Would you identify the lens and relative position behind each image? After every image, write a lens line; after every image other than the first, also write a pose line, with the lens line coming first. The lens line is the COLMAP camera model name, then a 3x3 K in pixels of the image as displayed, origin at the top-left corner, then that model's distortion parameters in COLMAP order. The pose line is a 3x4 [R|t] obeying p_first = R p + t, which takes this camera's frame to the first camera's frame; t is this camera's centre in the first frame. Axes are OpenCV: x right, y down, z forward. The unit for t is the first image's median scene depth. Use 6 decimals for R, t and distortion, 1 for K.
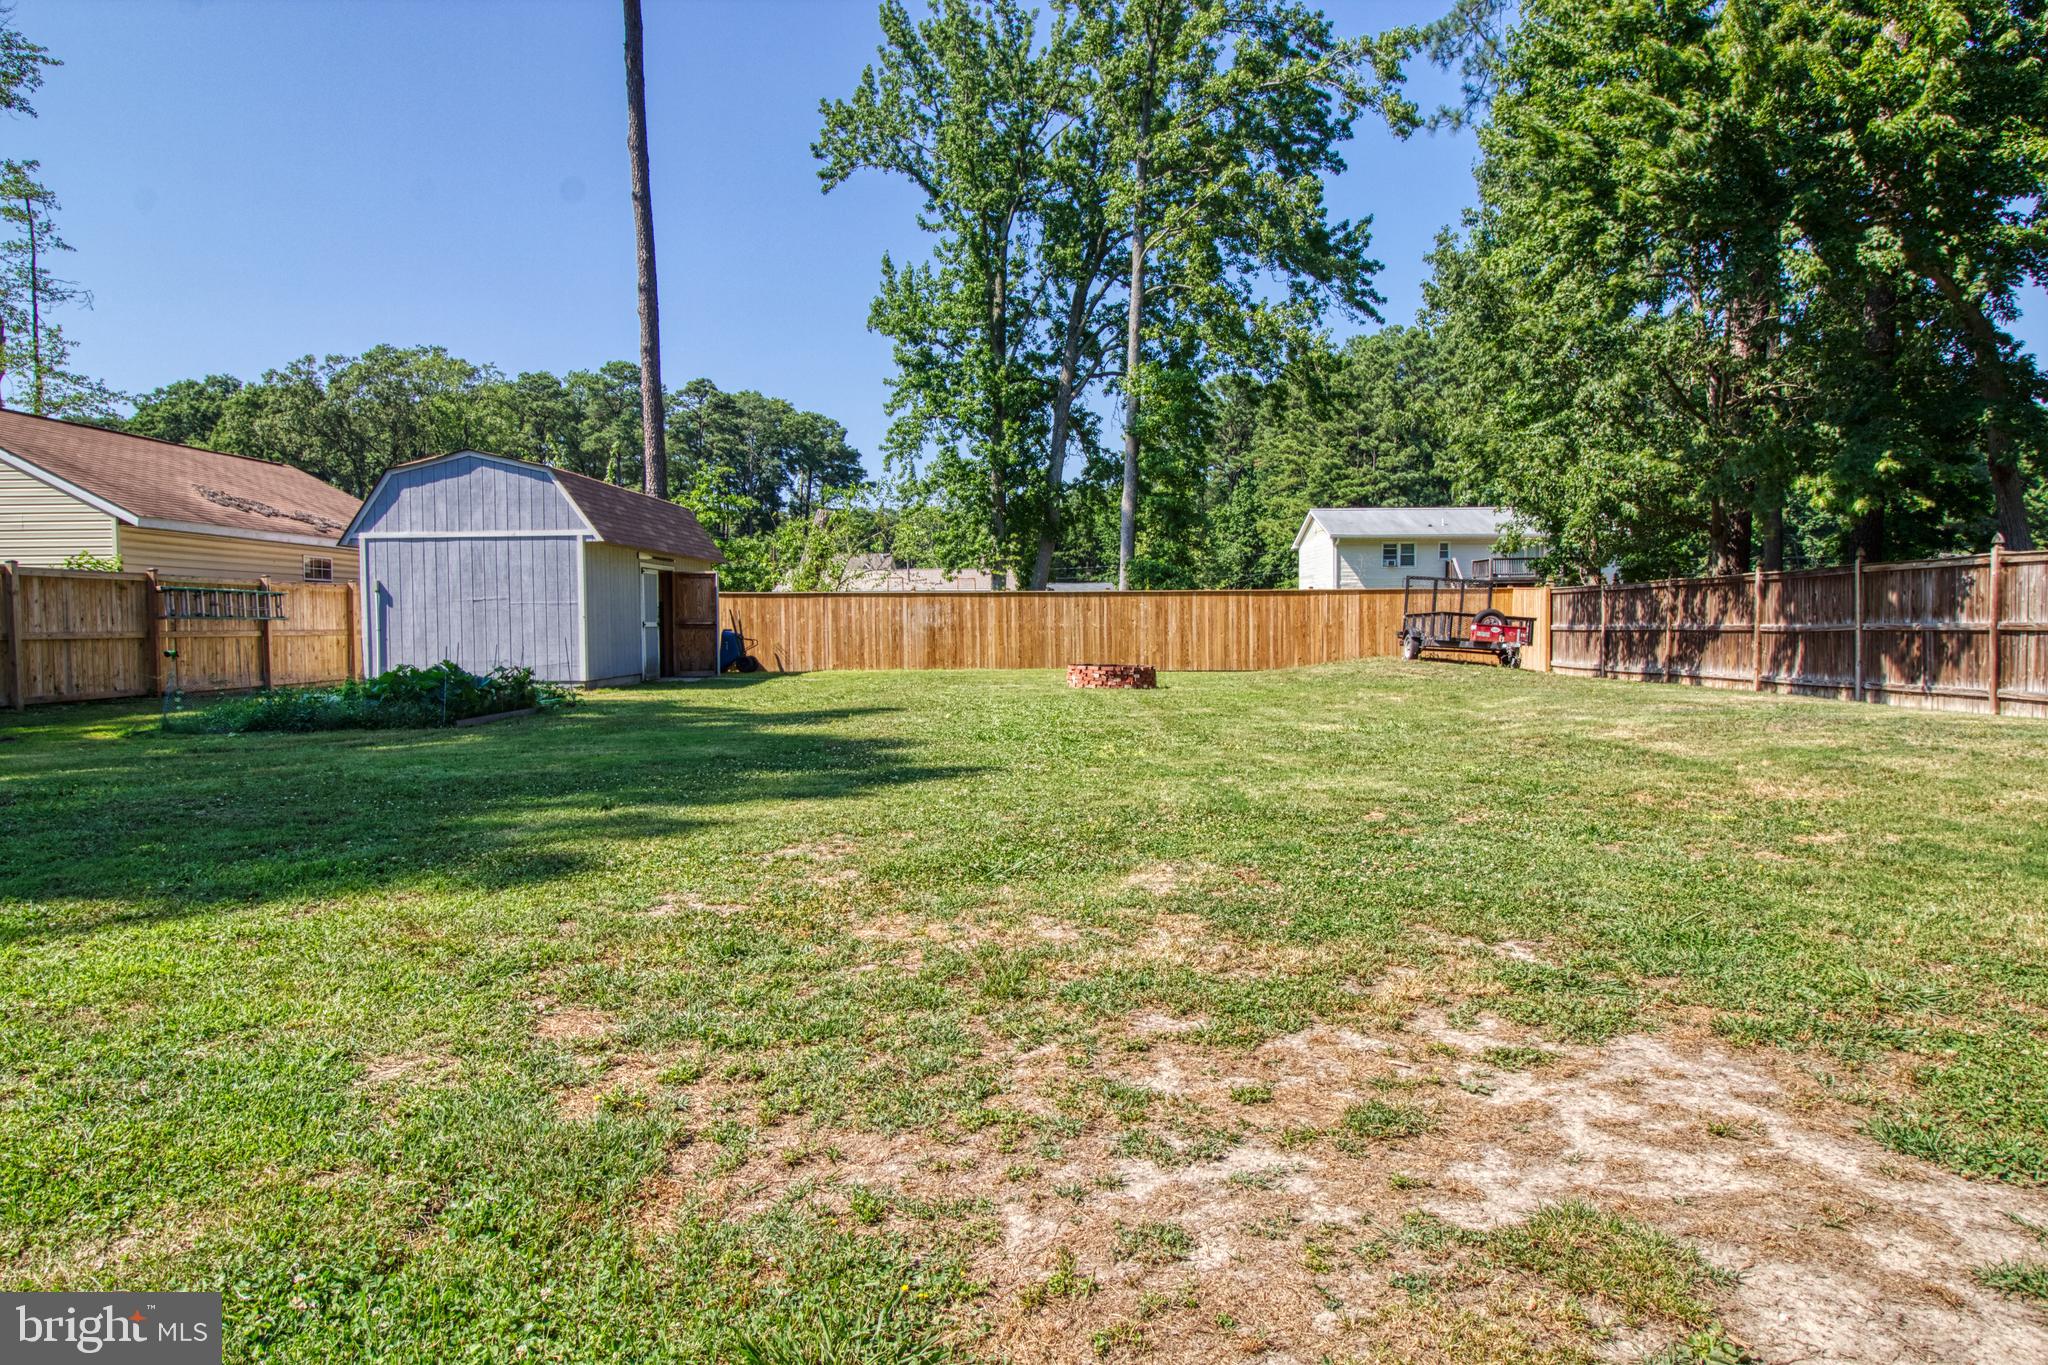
lens RADIAL K [[1223.0, 0, 1027.4], [0, 1223.0, 671.9], [0, 0, 1]] dist [0.000267, 0.000387]
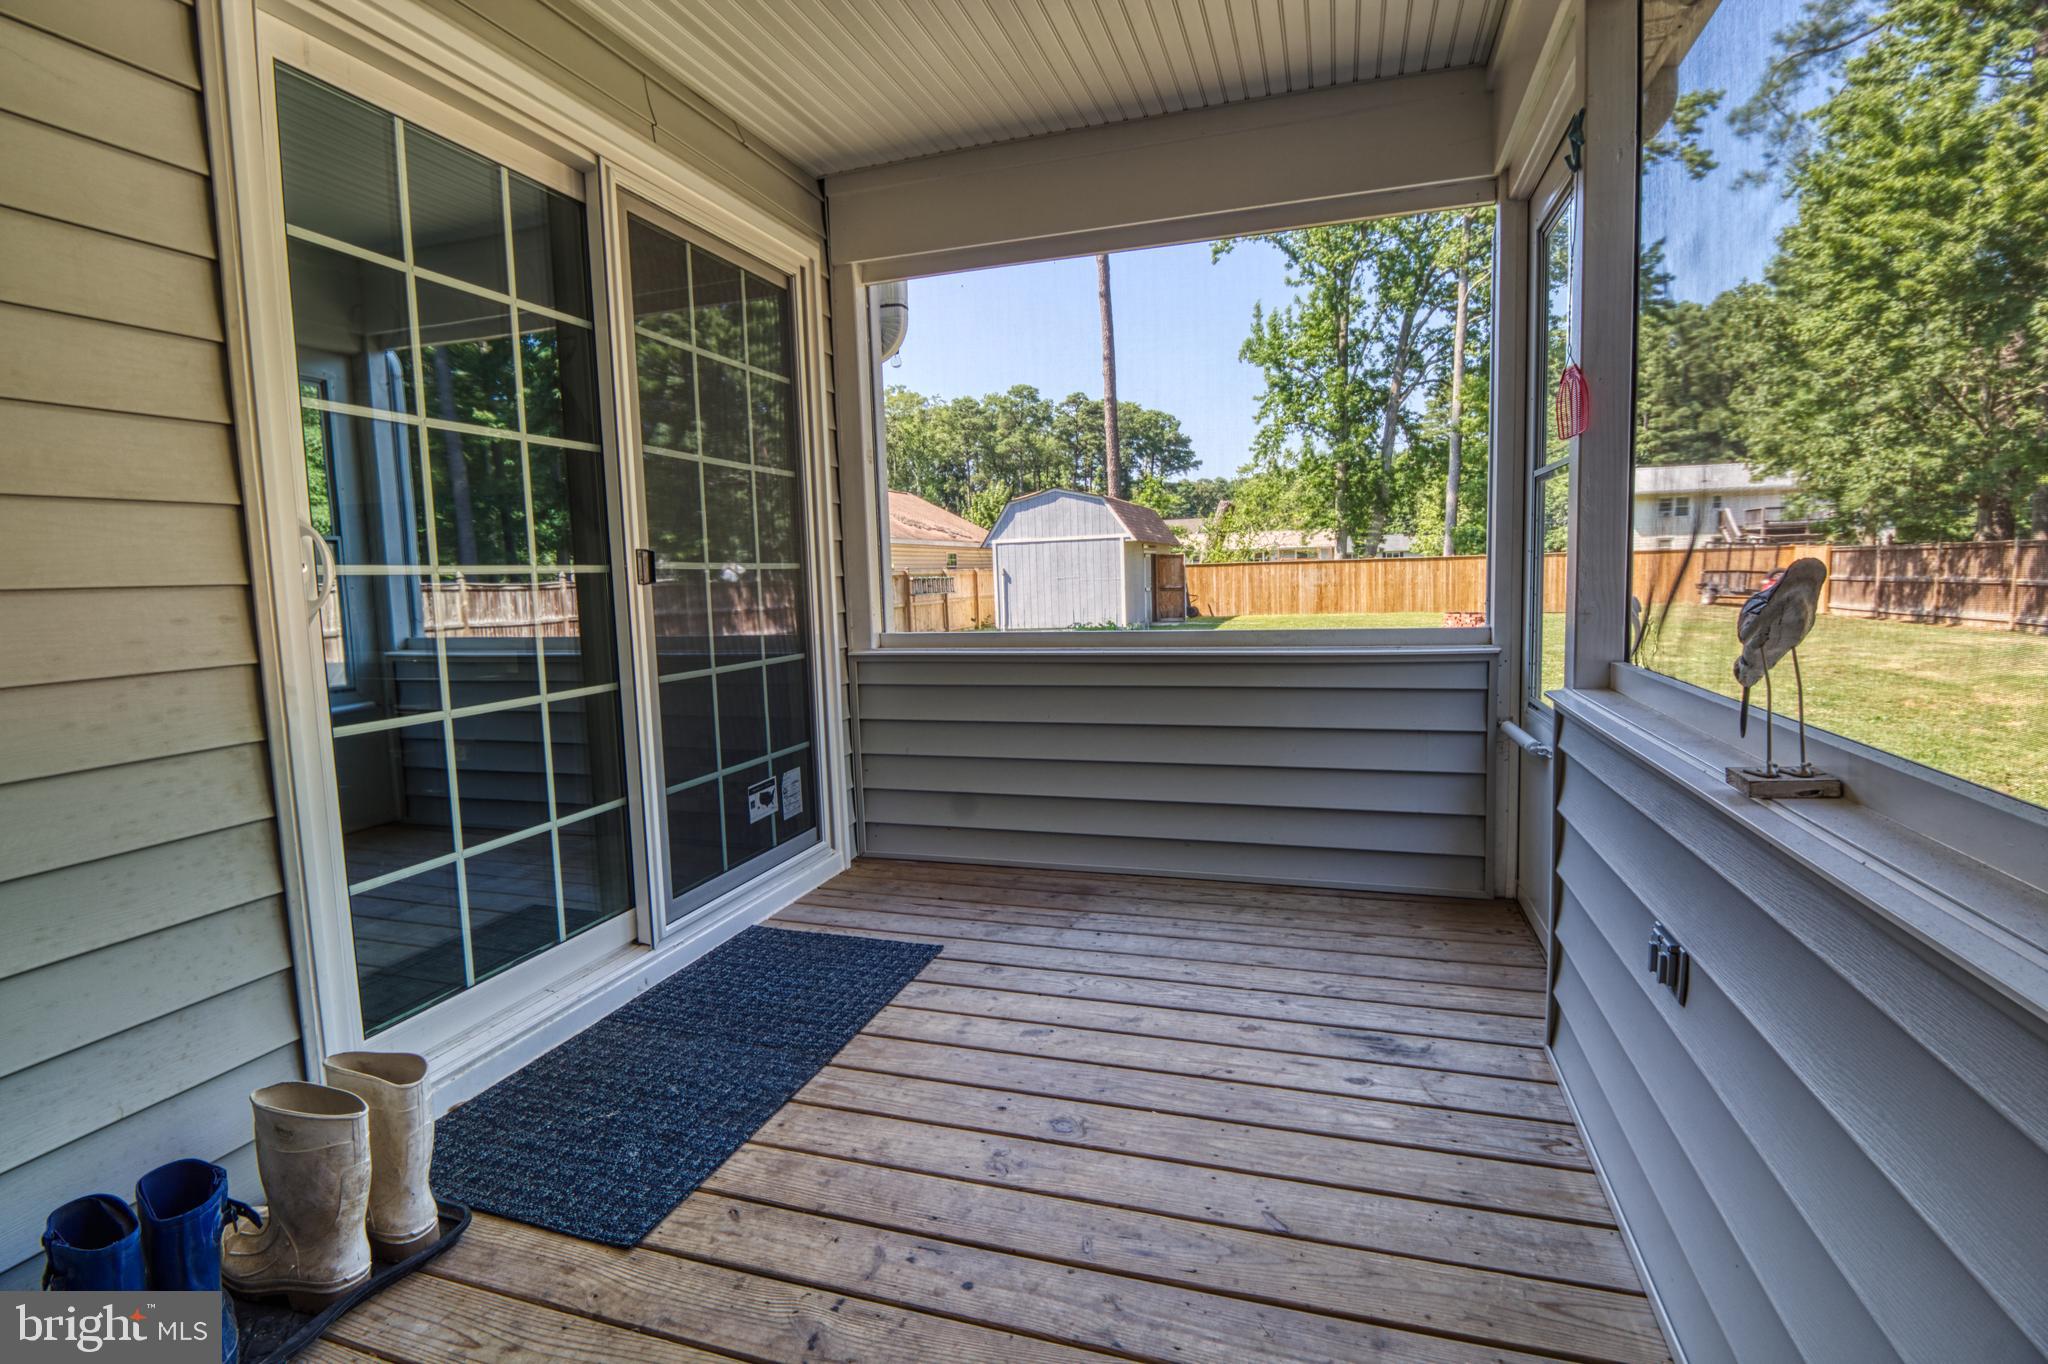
lens RADIAL K [[947.1, 0, 1021.6], [0, 947.1, 665.7], [0, 0, 1]] dist [-0.026885, -0.001663]
pose [[0.954632, 0.003856, -0.297763, -0.052638], [0.014498, 0.998129, 0.059405, -0.008017], [0.297435, -0.061027, 0.952790, -0.105609]]
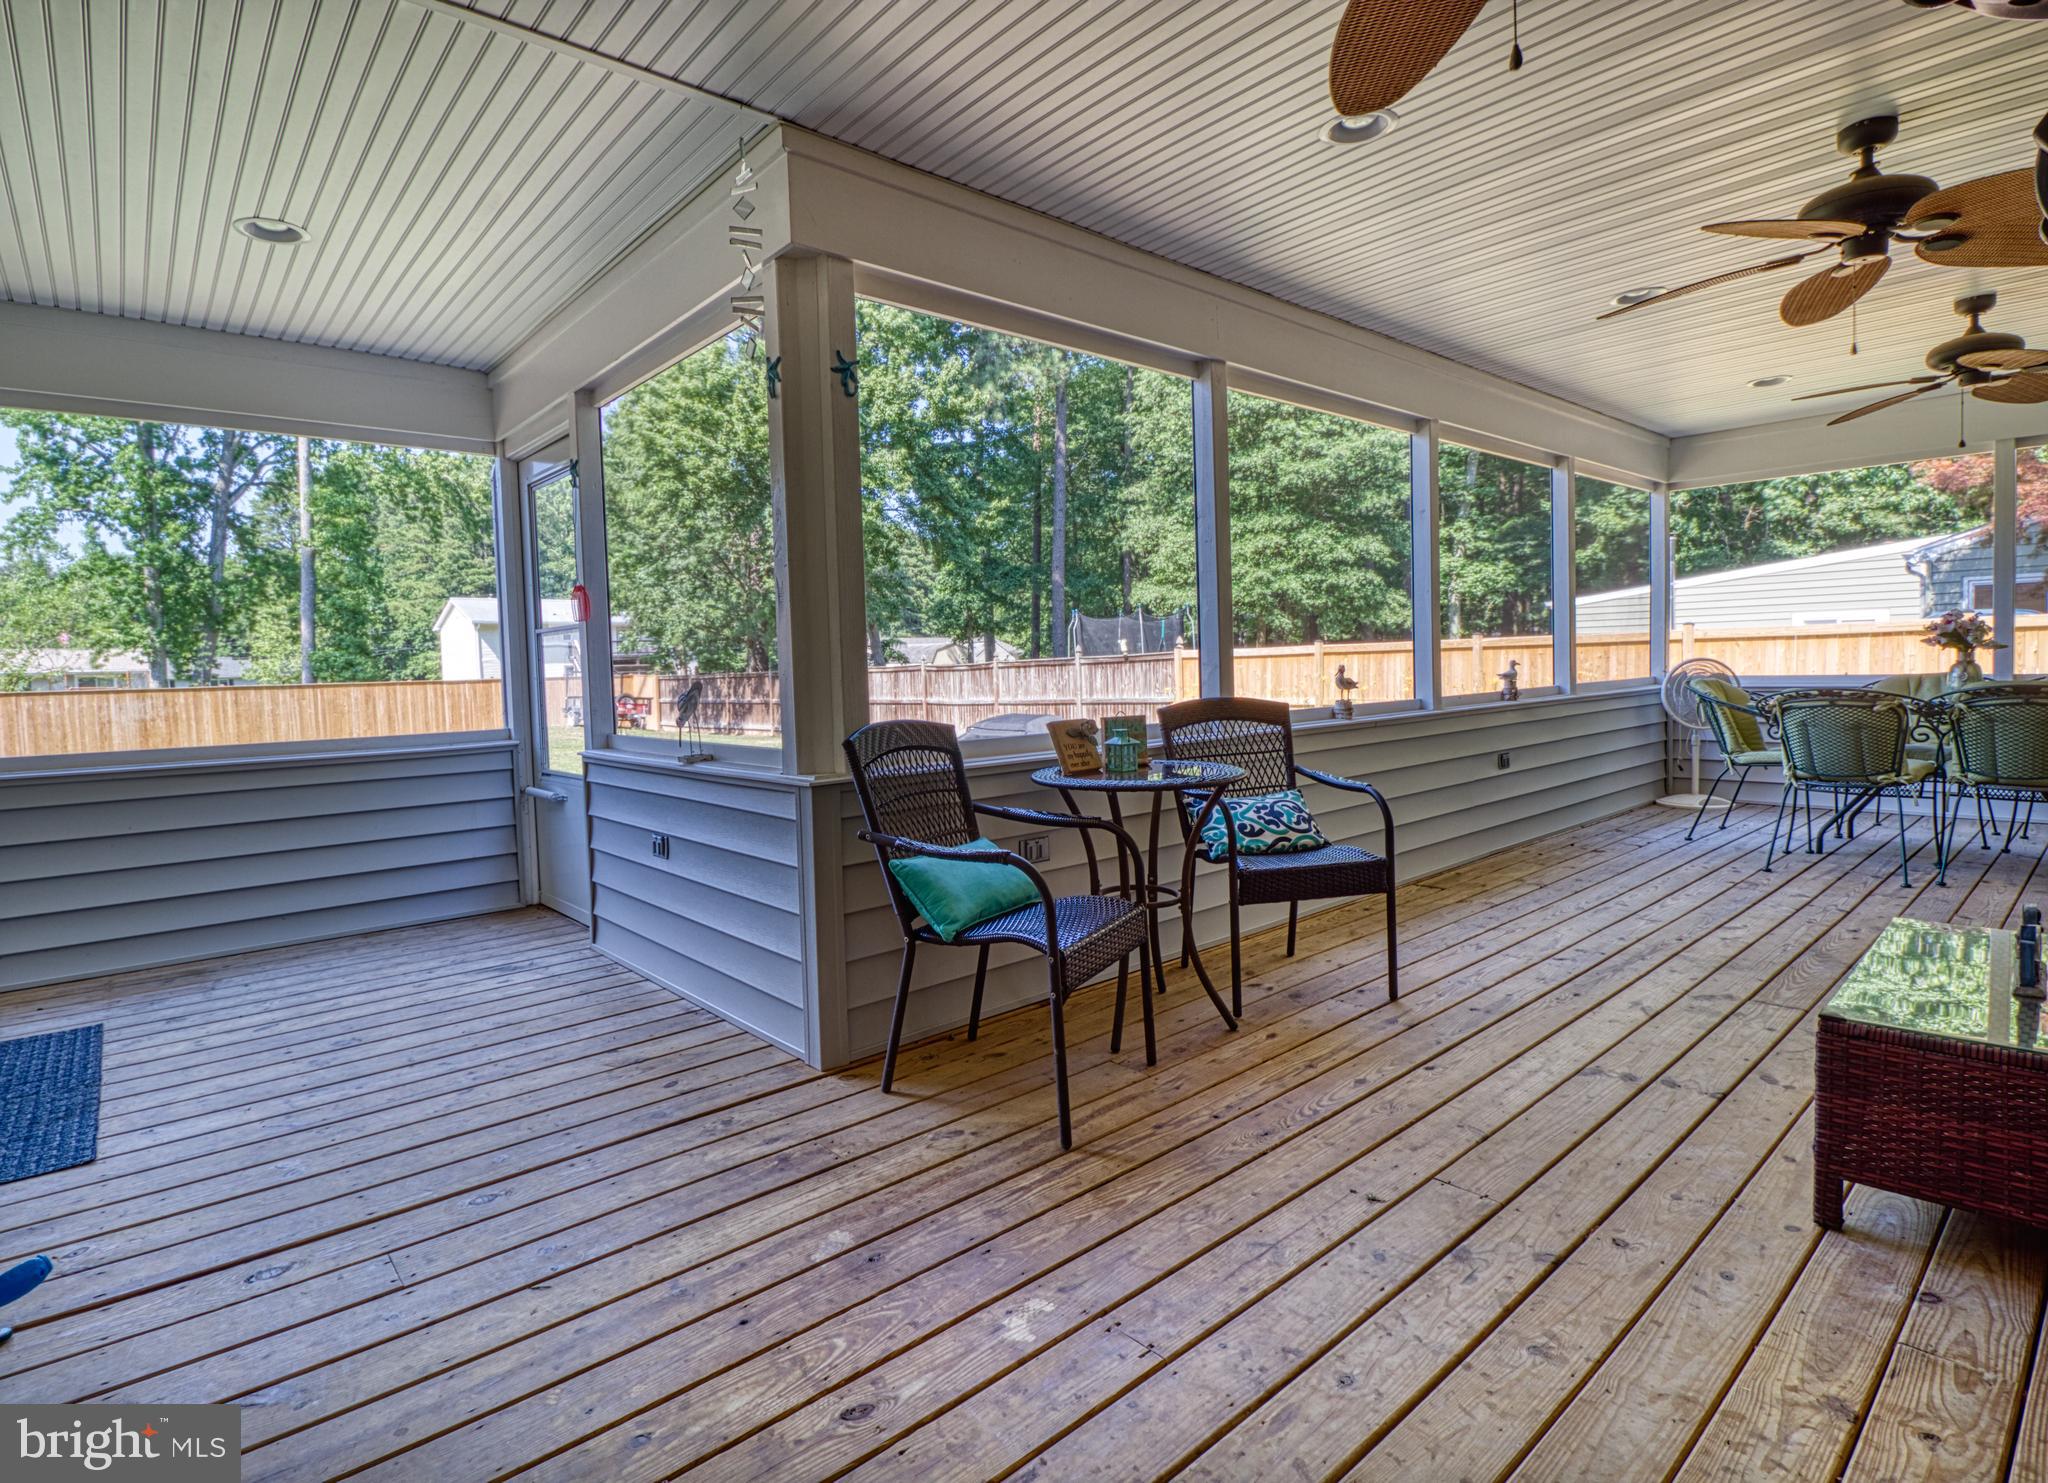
lens RADIAL K [[1037.8, 0, 957.4], [0, 1037.8, 727.1], [0, 0, 1]] dist [-0.003654, -0.000834]
pose [[0.765918, -0.052679, 0.640777, -0.074800], [0.051520, 0.998462, 0.020503, -0.006175], [-0.640871, 0.017309, 0.767453, -0.148349]]
